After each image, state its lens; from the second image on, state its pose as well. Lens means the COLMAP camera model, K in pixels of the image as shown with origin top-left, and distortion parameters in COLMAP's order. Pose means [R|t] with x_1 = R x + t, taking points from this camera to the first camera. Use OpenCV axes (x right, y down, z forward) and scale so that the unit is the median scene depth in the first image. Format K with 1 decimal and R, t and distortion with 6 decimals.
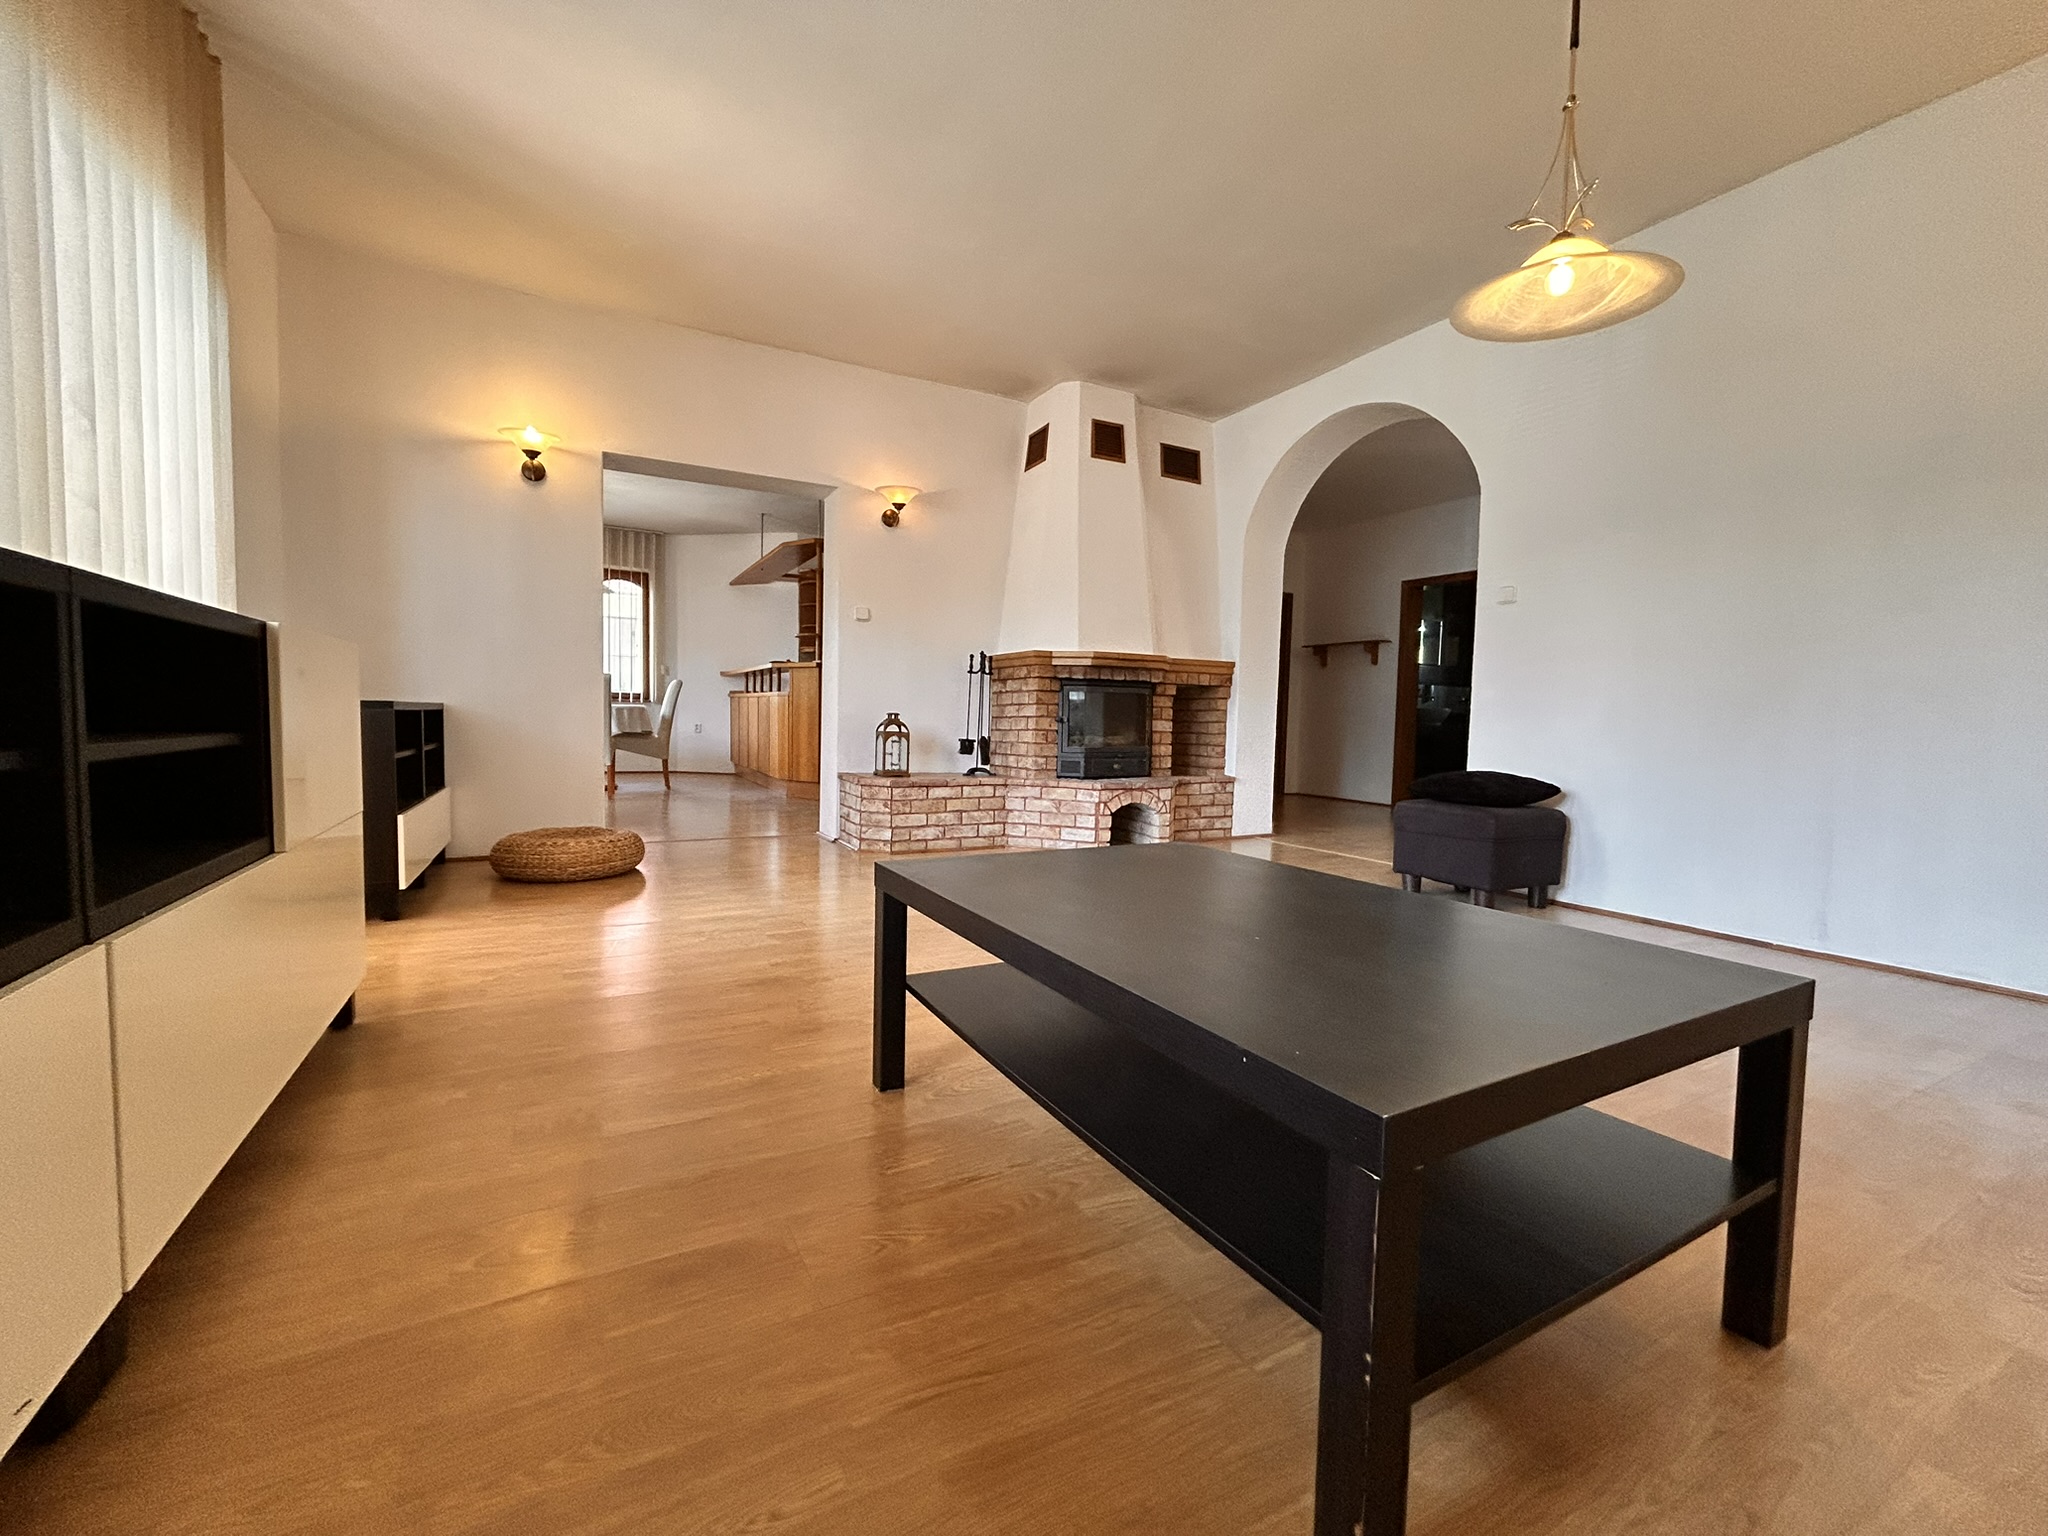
lens RADIAL K [[832.3, 0, 1023.1], [0, 832.3, 765.9], [0, 0, 1]] dist [-0.004511, 0.000999]
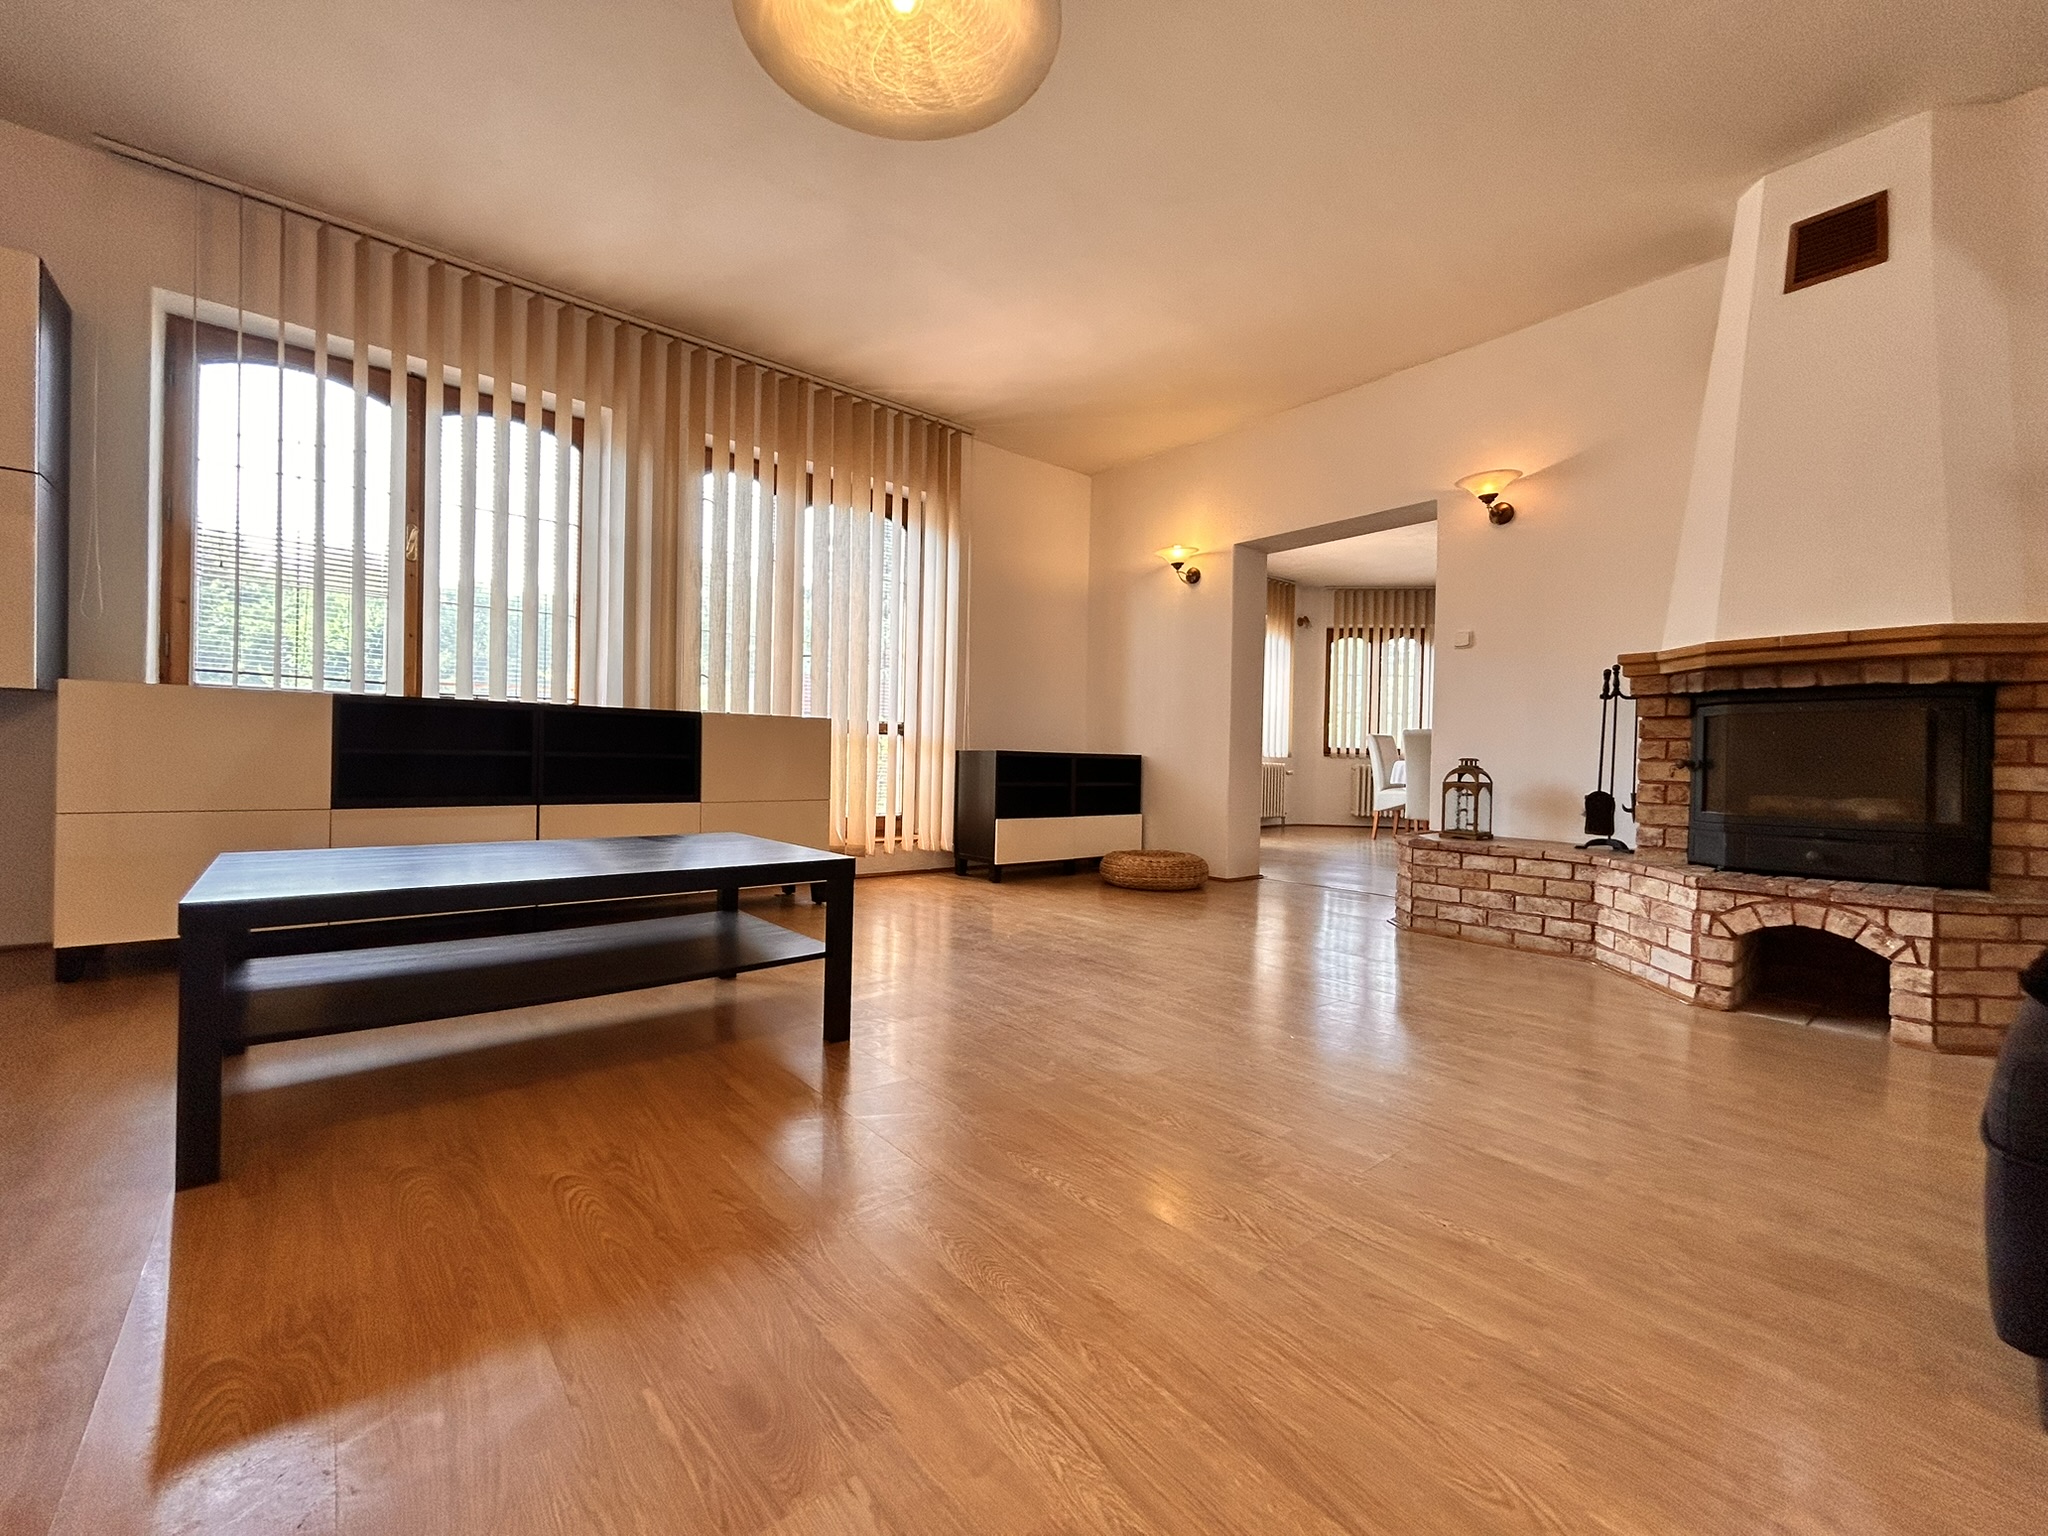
lens RADIAL K [[832.3, 0, 1029.0], [0, 832.3, 765.8], [0, 0, 1]] dist [-0.004511, 0.000999]
pose [[0.207678, -0.010525, -0.978141, 0.529827], [-0.074374, 0.996878, -0.026518, -0.004598], [0.975366, 0.078255, 0.206247, 0.429989]]
